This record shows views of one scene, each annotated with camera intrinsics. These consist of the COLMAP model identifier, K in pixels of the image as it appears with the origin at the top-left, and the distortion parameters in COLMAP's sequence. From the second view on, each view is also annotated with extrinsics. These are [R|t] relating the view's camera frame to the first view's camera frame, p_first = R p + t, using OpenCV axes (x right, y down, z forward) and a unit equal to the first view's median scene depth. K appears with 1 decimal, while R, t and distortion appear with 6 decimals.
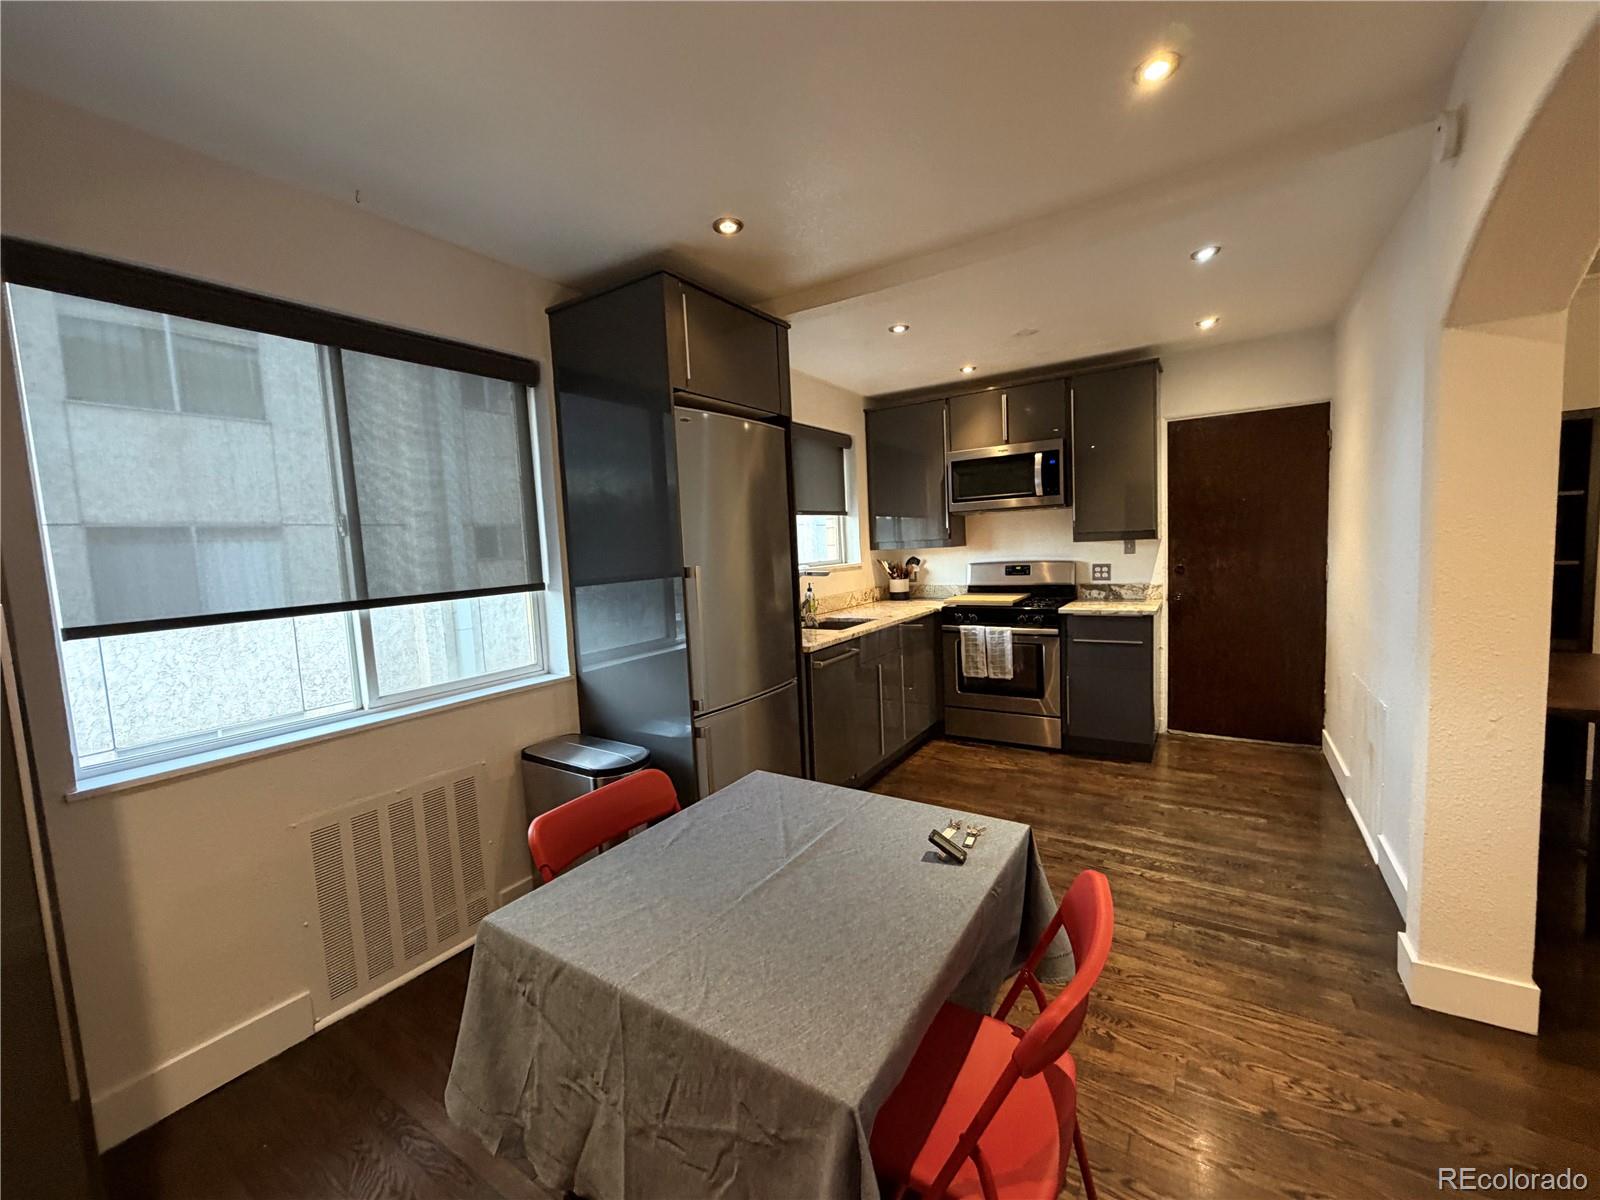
lens RADIAL K [[638.6, 0, 797.3], [0, 638.6, 597.6], [0, 0, 1]] dist [0.000348, 0.000075]
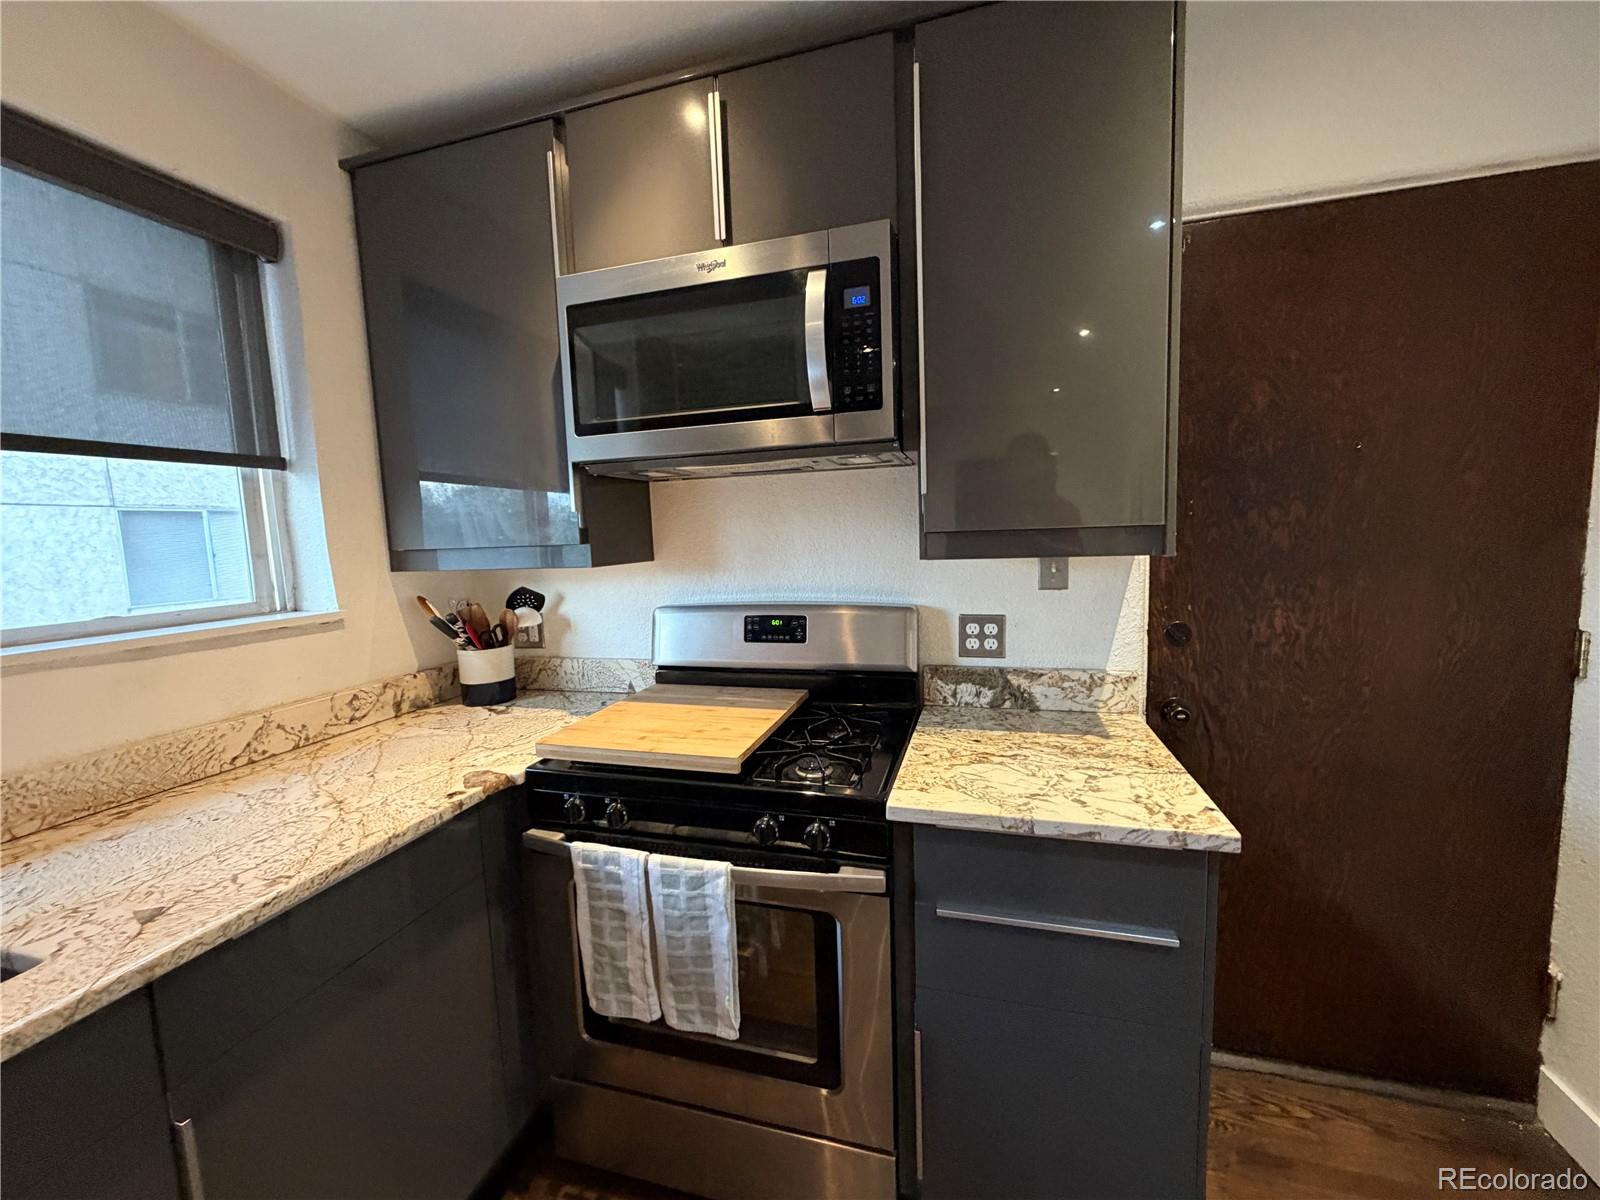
lens RADIAL K [[638.6, 0, 797.3], [0, 638.6, 597.6], [0, 0, 1]] dist [0.000348, 0.000075]
pose [[0.958584, -0.015001, 0.284413, 0.270744], [0.013575, 0.999883, 0.006985, -0.068852], [-0.284485, -0.002835, 0.958676, 0.685922]]
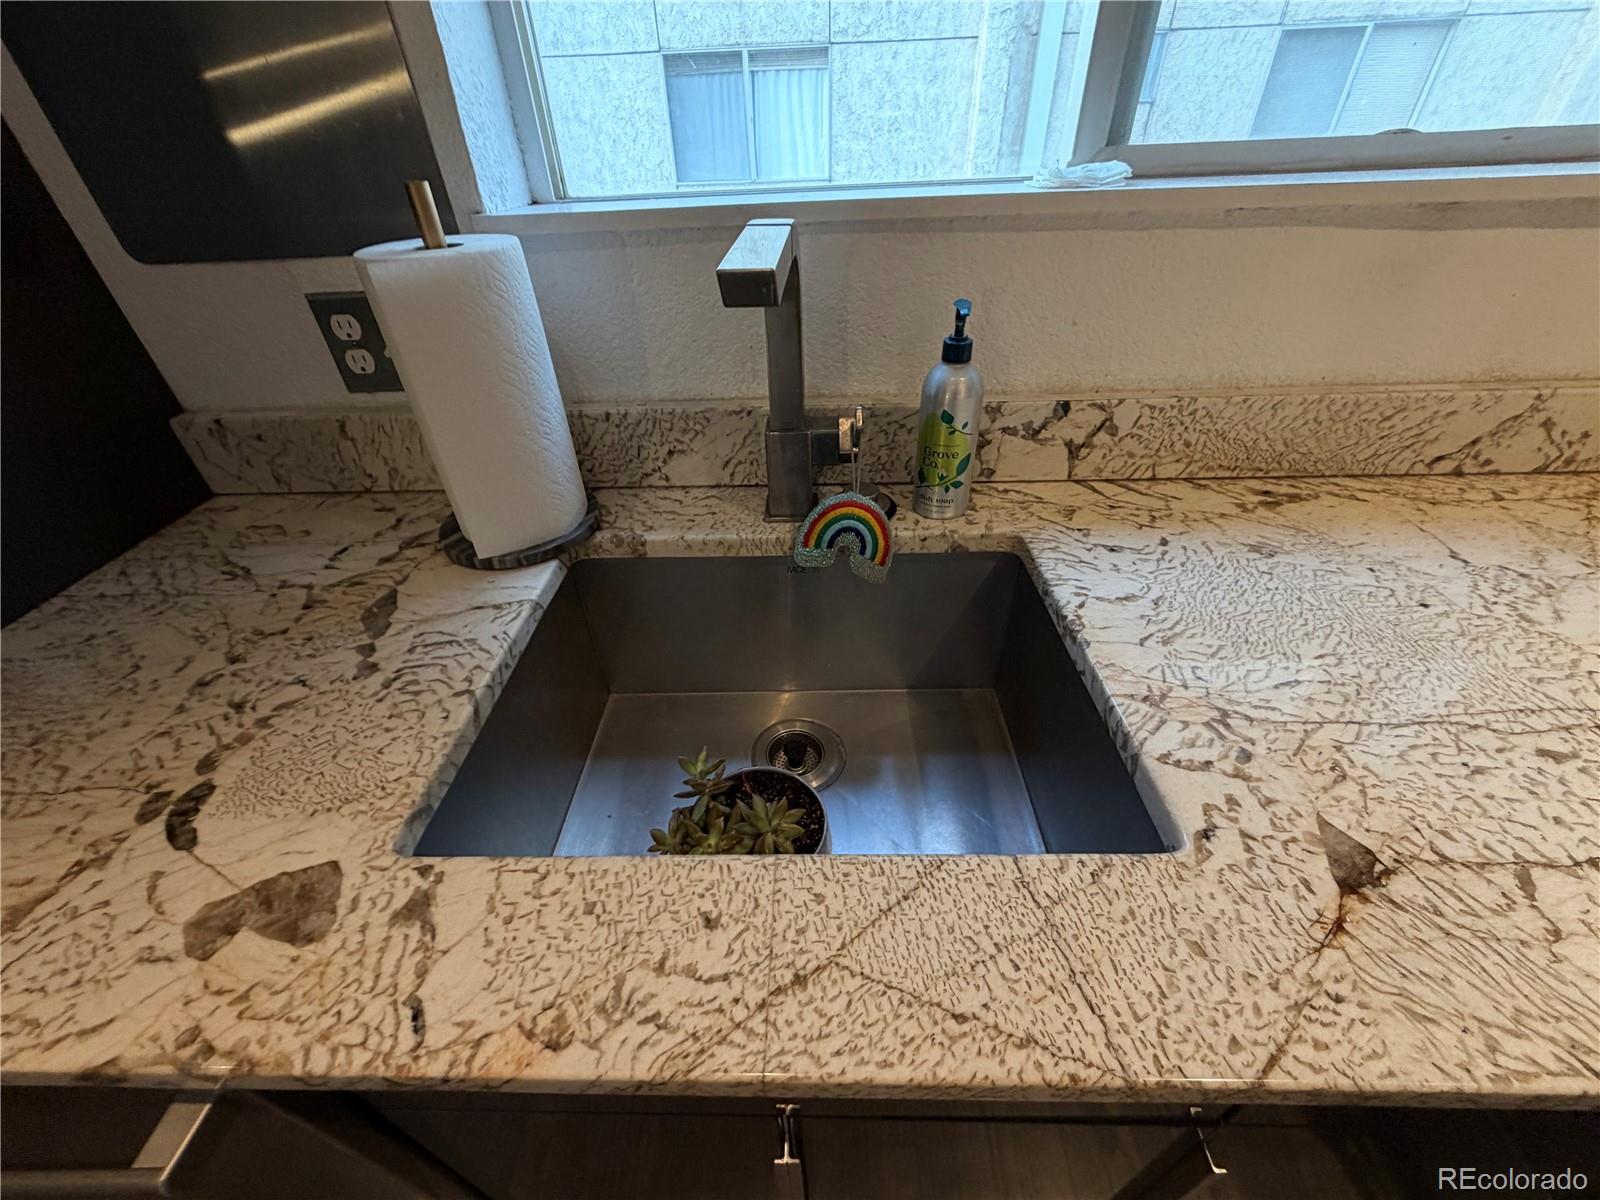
lens RADIAL K [[638.6, 0, 797.3], [0, 638.6, 597.6], [0, 0, 1]] dist [0.000348, 0.000075]
pose [[0.523754, 0.529982, -0.666934, 0.132410], [-0.065280, 0.805574, 0.588888, -0.051130], [0.849365, -0.264895, 0.456520, 0.833548]]
